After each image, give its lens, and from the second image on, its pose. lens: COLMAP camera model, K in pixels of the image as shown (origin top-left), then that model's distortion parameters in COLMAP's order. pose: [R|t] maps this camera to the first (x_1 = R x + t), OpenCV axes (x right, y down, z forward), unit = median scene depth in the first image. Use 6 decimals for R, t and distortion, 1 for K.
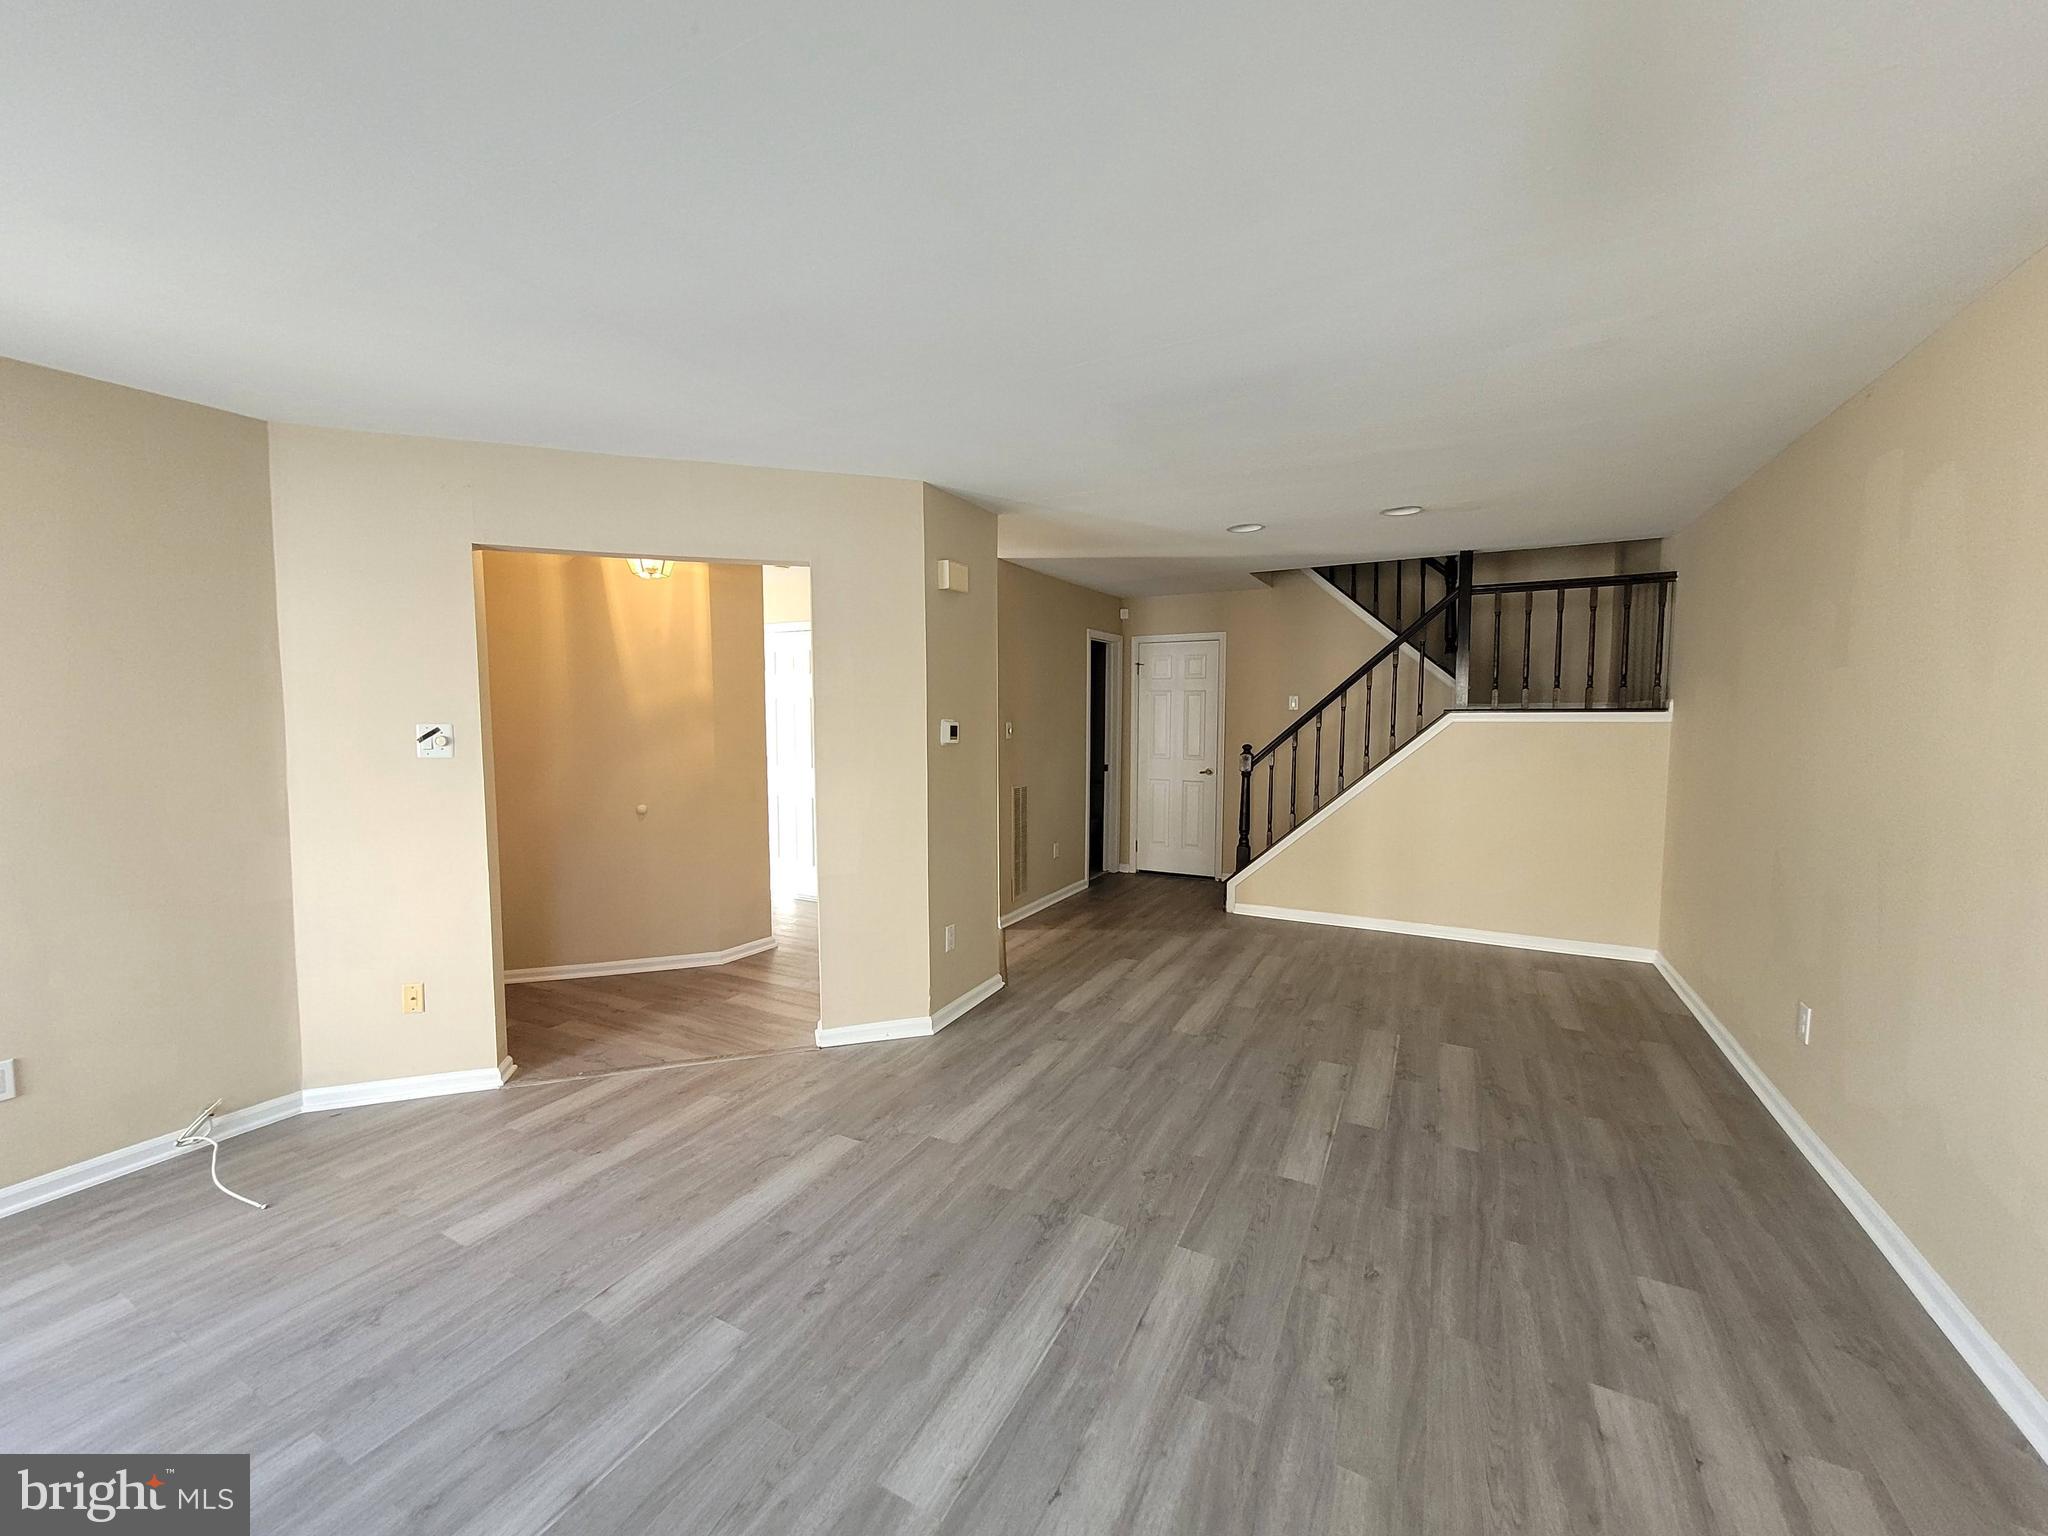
lens RADIAL K [[803.6, 0, 1026.6], [0, 803.6, 769.6], [0, 0, 1]] dist [0.003289, 0.000067]
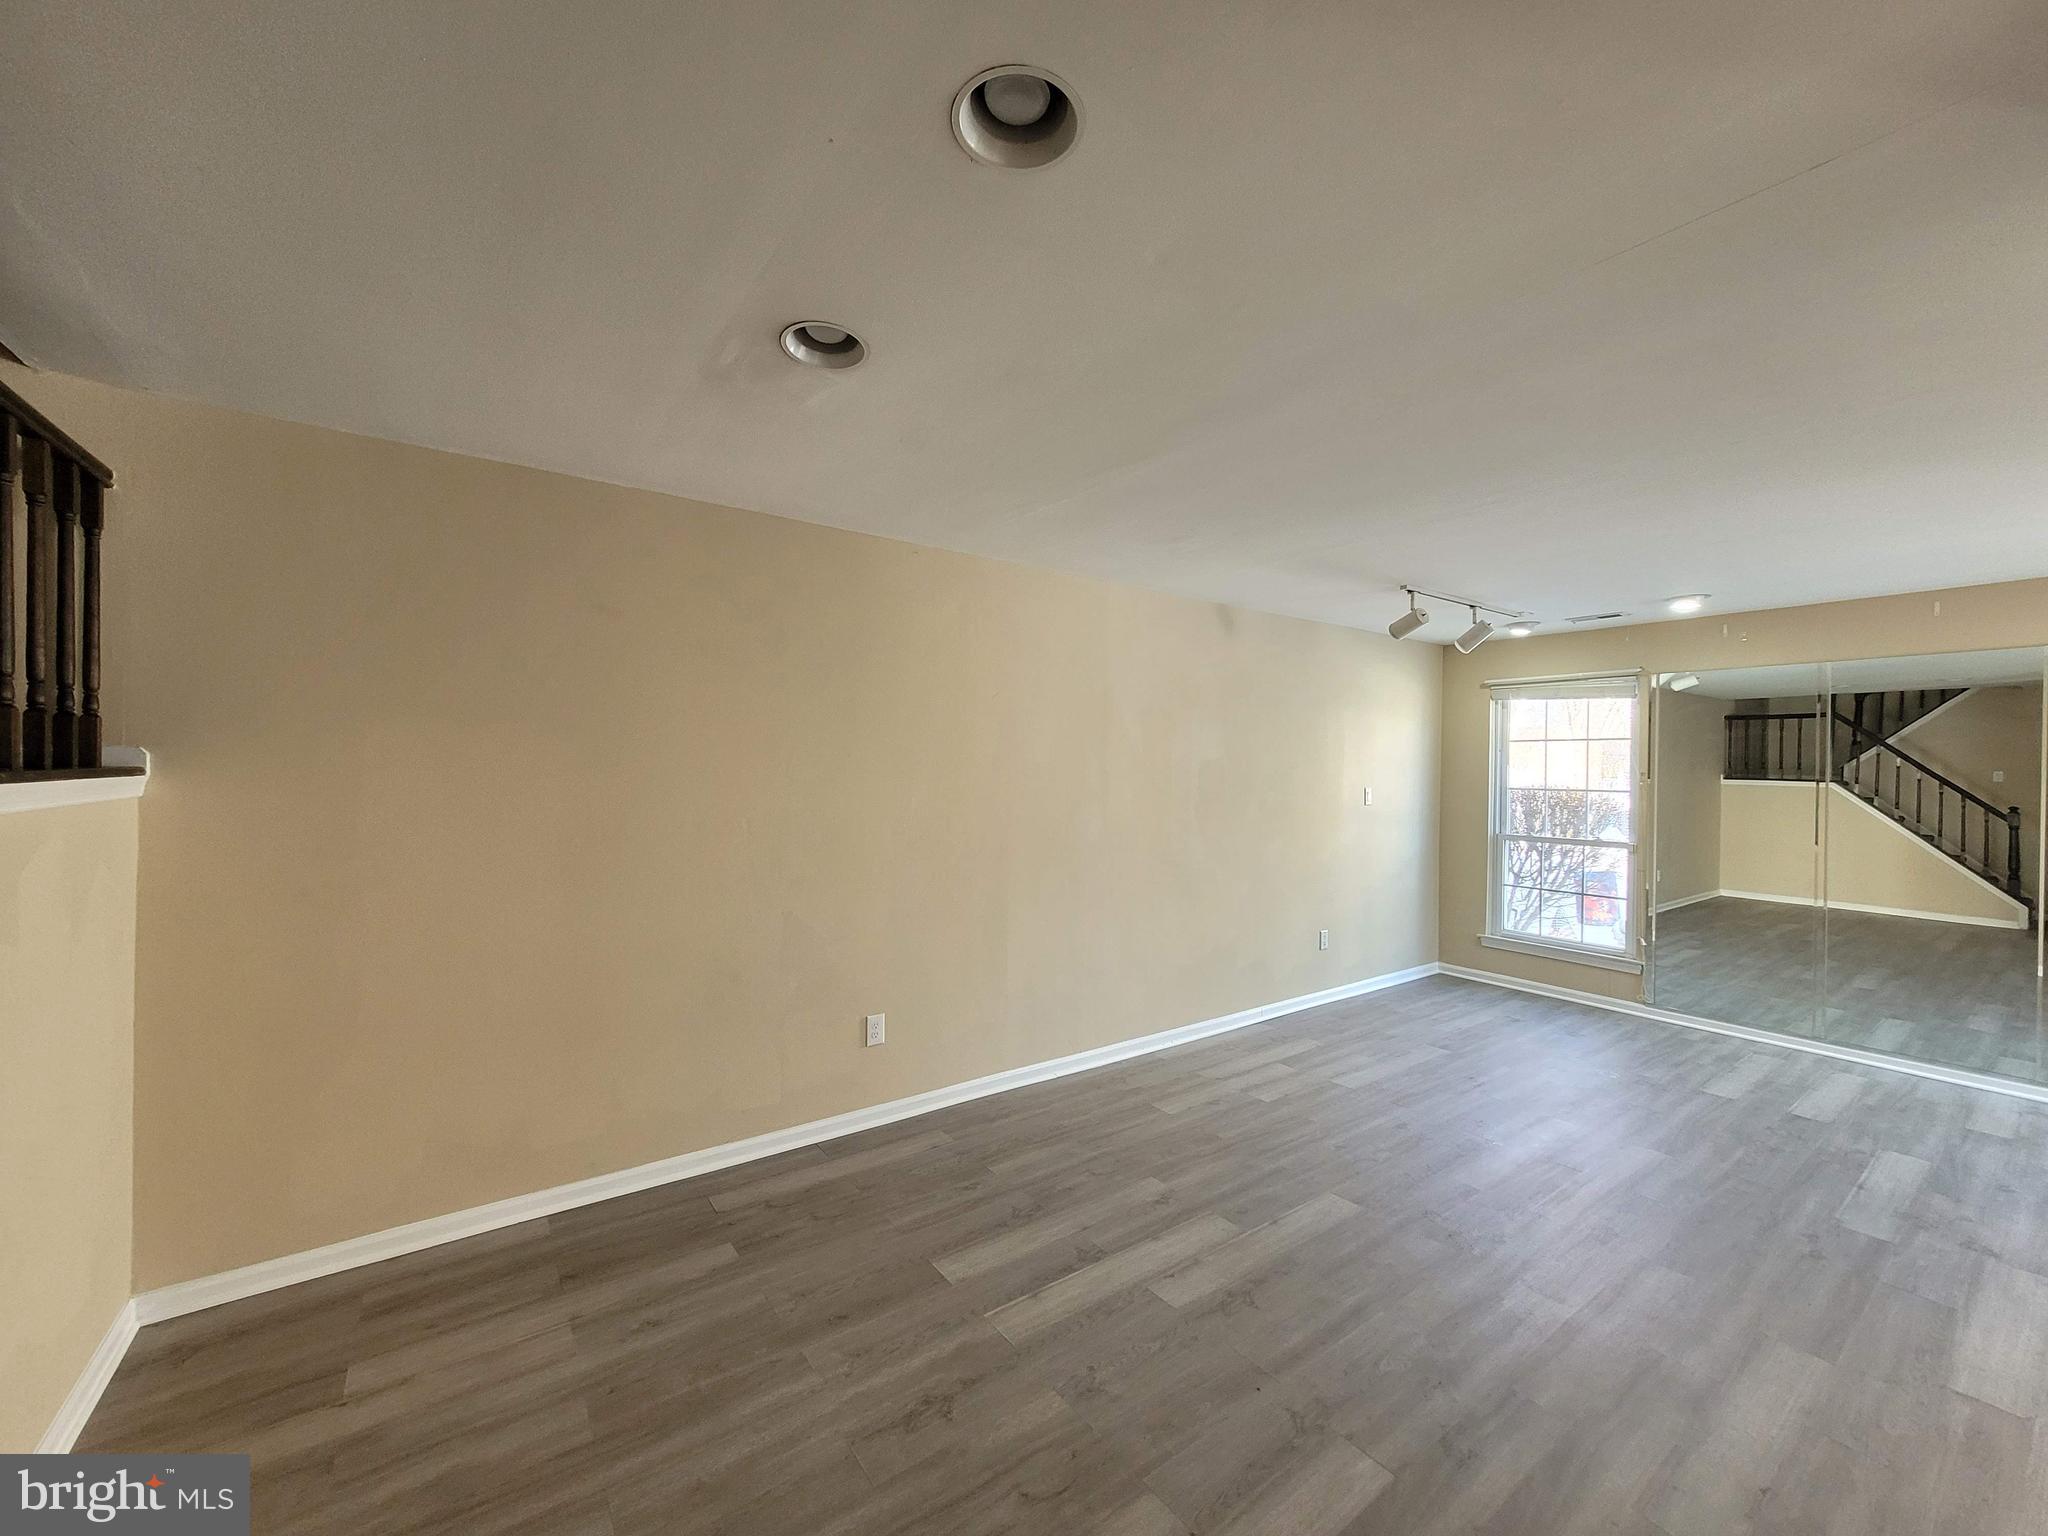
lens RADIAL K [[803.6, 0, 1030.4], [0, 803.6, 768.0], [0, 0, 1]] dist [0.003289, 0.000067]
pose [[-0.899371, -0.012709, 0.437001, 0.283635], [0.017614, 0.997712, 0.065266, -0.192404], [-0.436831, 0.066396, -0.897090, 2.444246]]
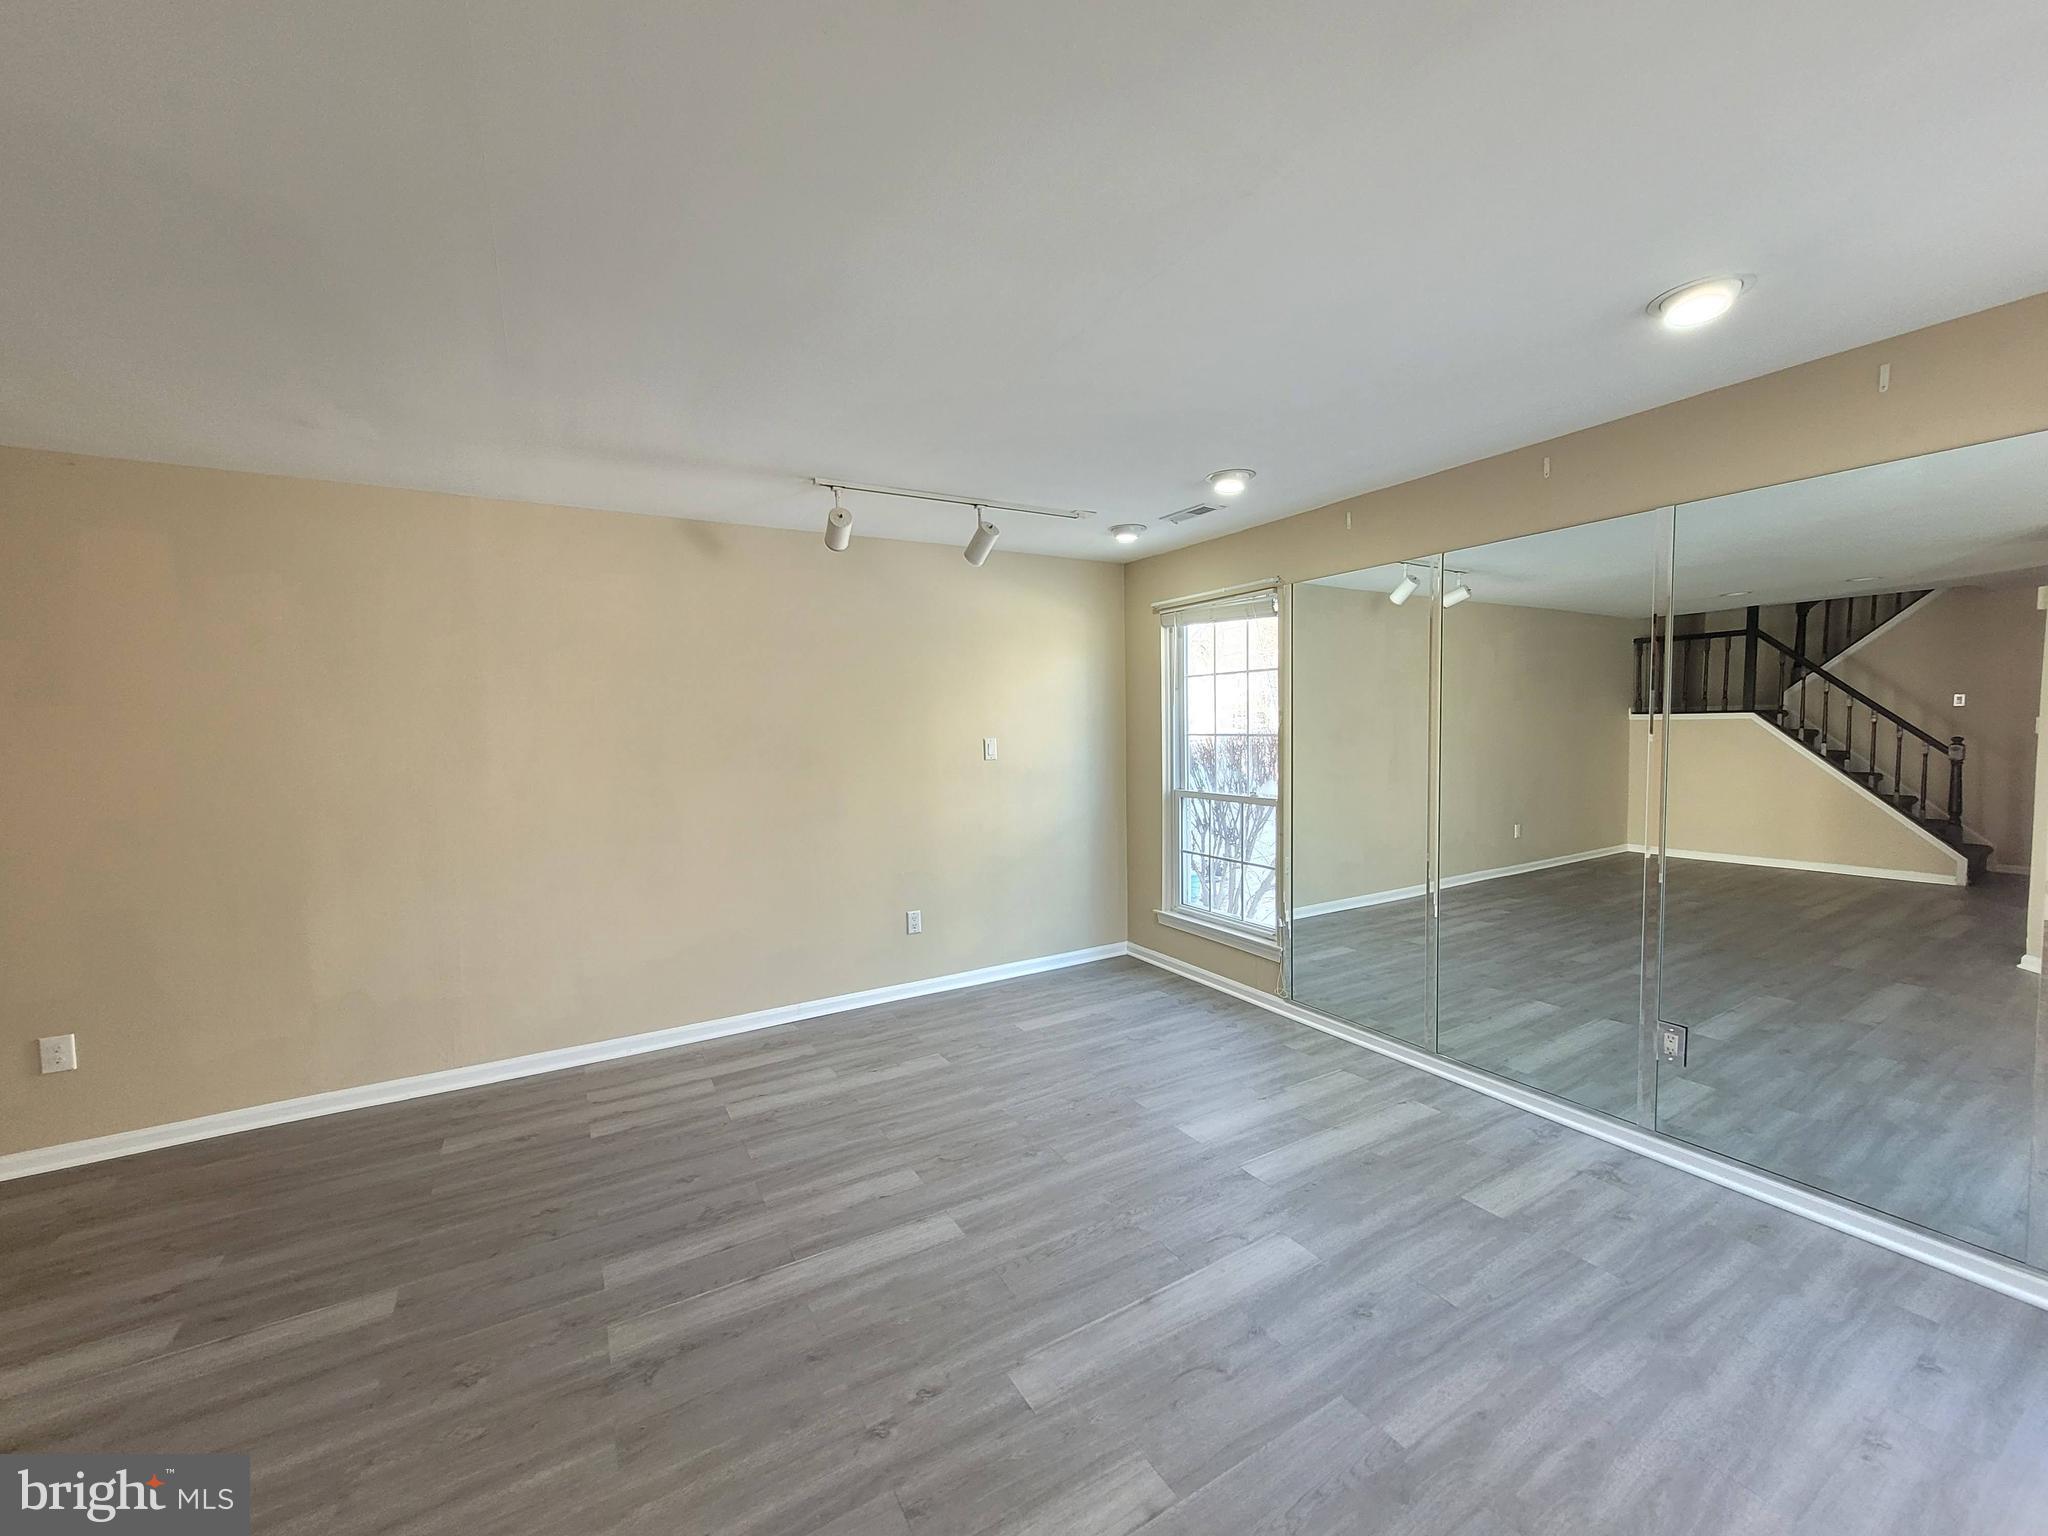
lens RADIAL K [[803.6, 0, 1021.8], [0, 803.6, 766.6], [0, 0, 1]] dist [0.003289, 0.000067]
pose [[-0.851702, -0.012829, 0.523869, -0.735510], [0.055582, 0.991849, 0.114655, -0.113648], [-0.521070, 0.126770, -0.844047, 1.469640]]
